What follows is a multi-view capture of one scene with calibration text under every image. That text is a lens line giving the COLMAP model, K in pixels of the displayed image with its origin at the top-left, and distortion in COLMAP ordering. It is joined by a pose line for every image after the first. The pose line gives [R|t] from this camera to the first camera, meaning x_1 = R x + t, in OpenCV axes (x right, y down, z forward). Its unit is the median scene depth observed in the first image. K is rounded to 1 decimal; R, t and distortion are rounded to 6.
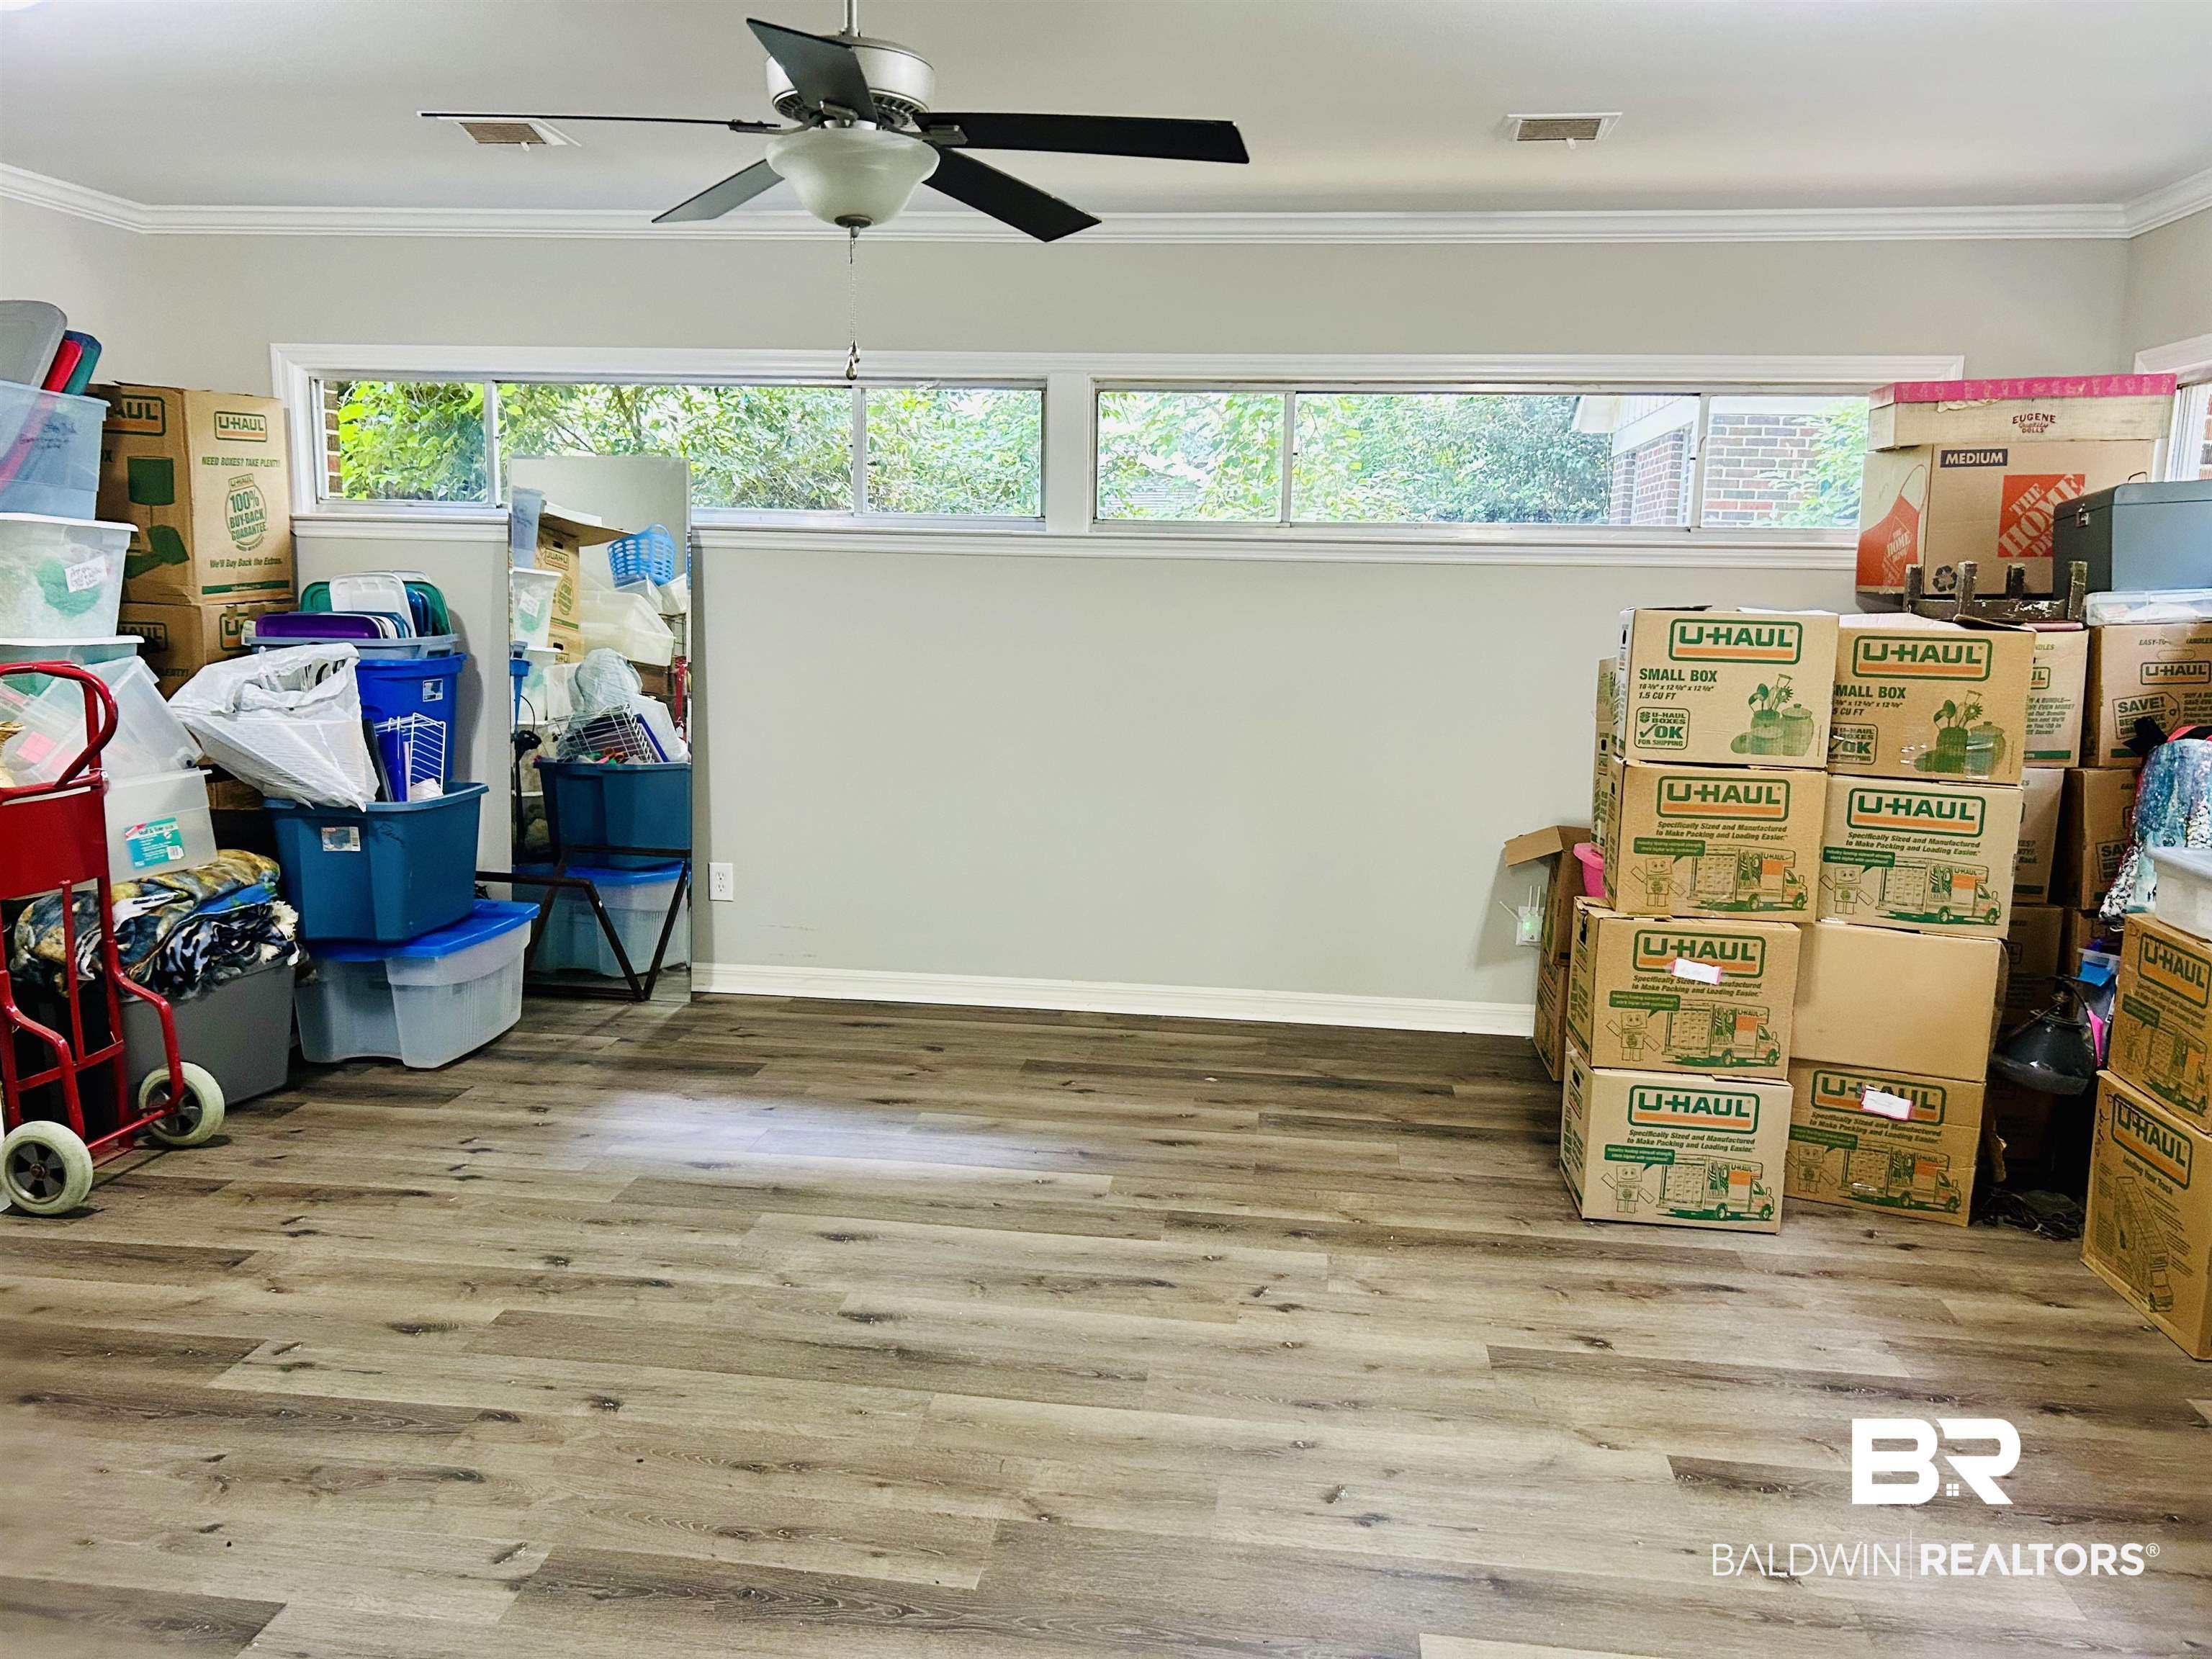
lens RADIAL K [[1669.5, 0, 1109.5], [0, 1669.5, 829.3], [0, 0, 1]] dist [0.058409, -0.067331]
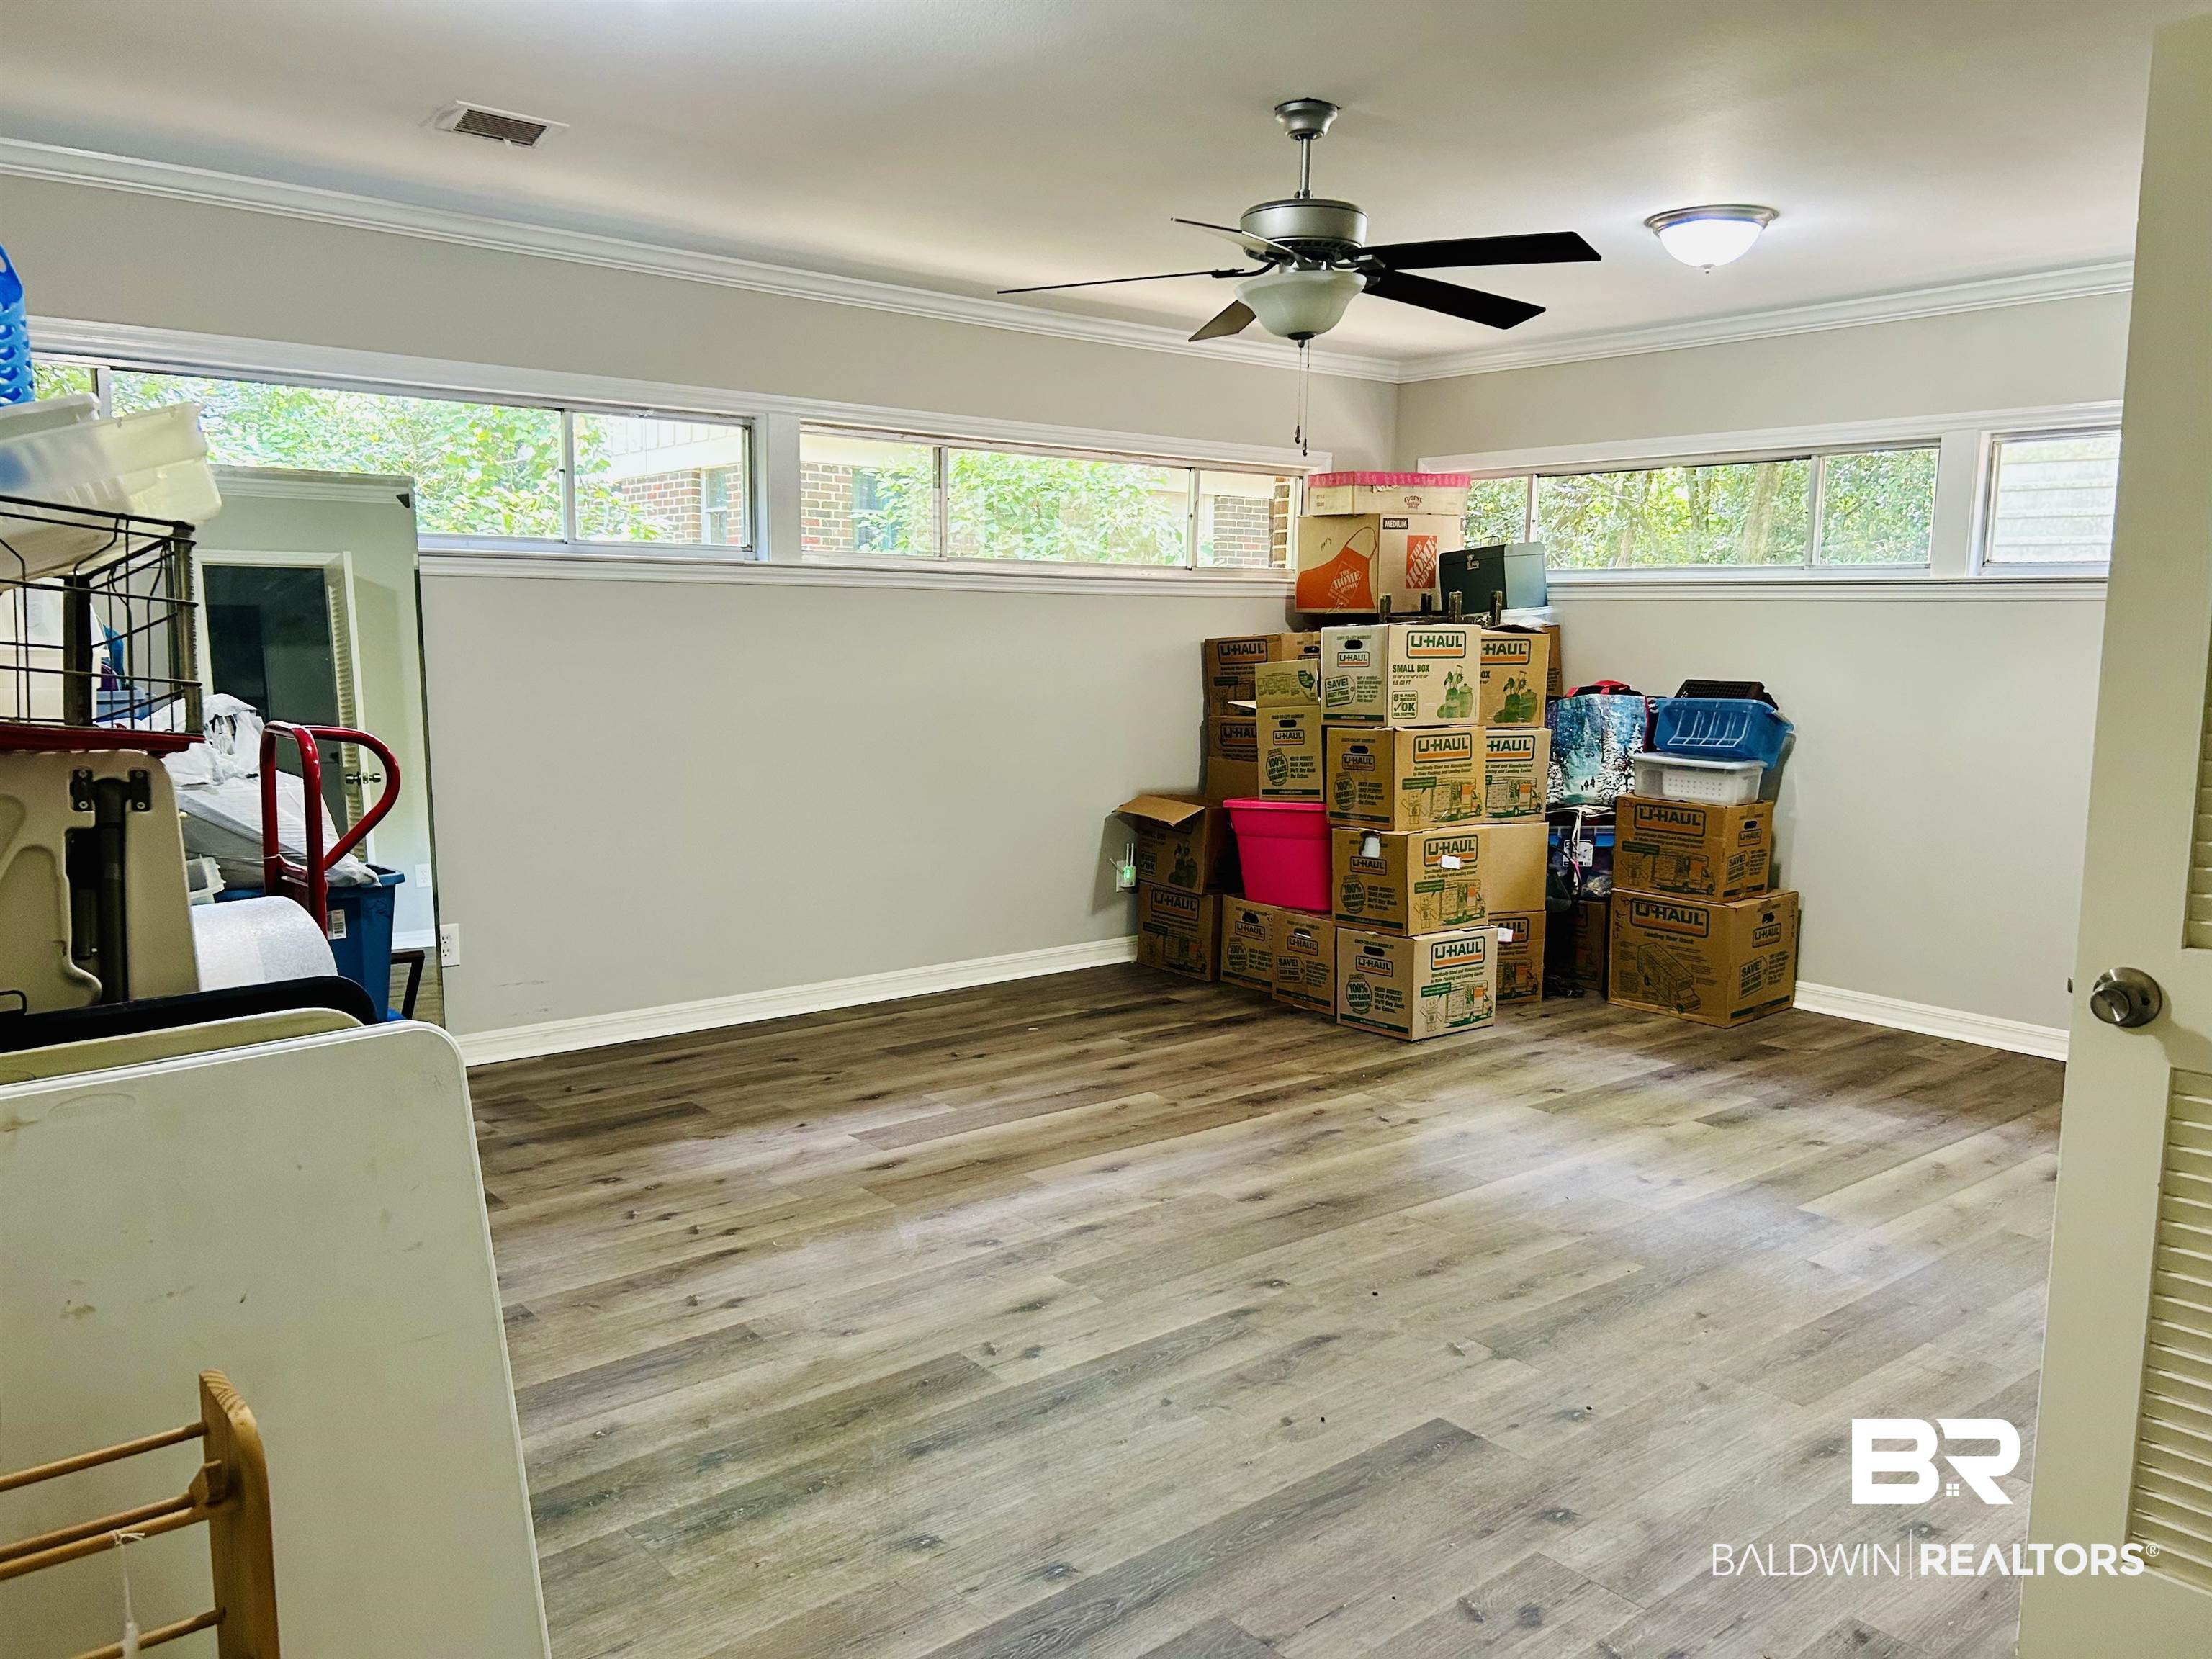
lens RADIAL K [[1669.5, 0, 1095.3], [0, 1669.5, 831.2], [0, 0, 1]] dist [0.058409, -0.067331]
pose [[0.696919, -0.106131, 0.709254, -0.907885], [0.115265, 0.992708, 0.035287, -0.032238], [-0.707827, 0.057160, 0.704070, 0.159825]]
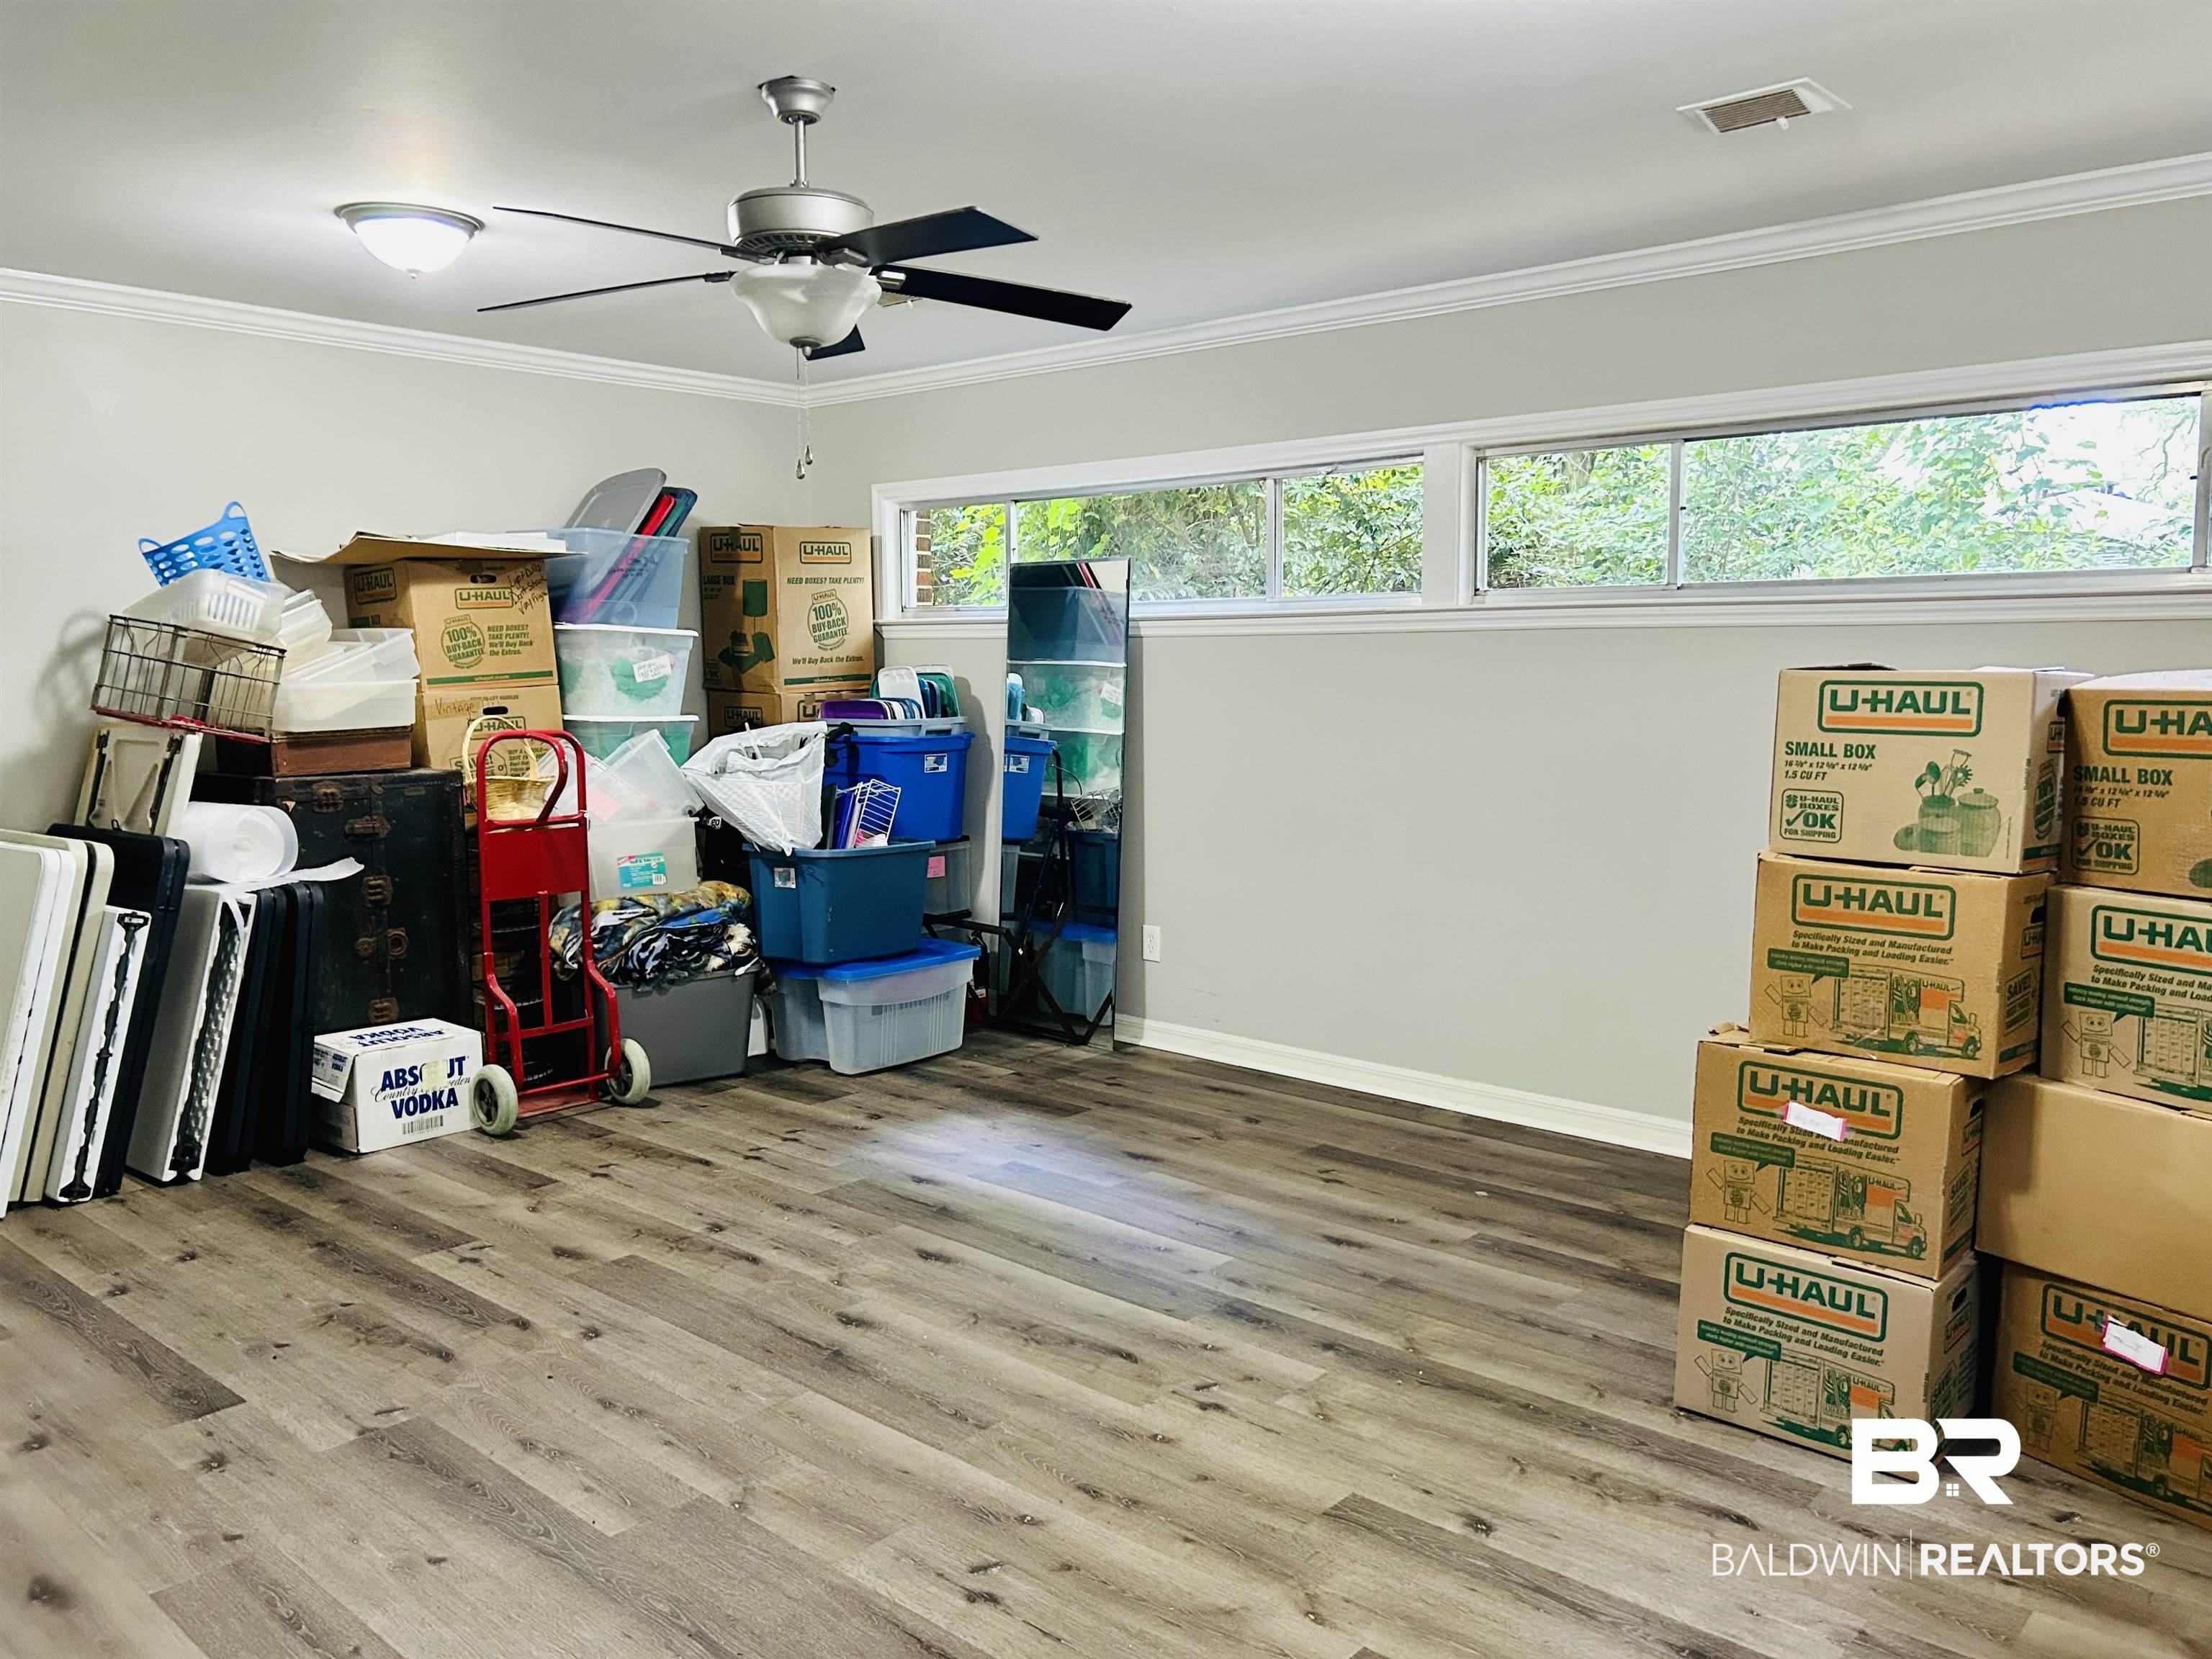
lens RADIAL K [[1669.5, 0, 1101.6], [0, 1669.5, 828.0], [0, 0, 1]] dist [0.058409, -0.067331]
pose [[0.821263, 0.035165, -0.569465, 0.503964], [-0.069453, 0.996838, -0.038607, 0.000718], [0.566307, 0.071257, 0.821108, 0.141939]]
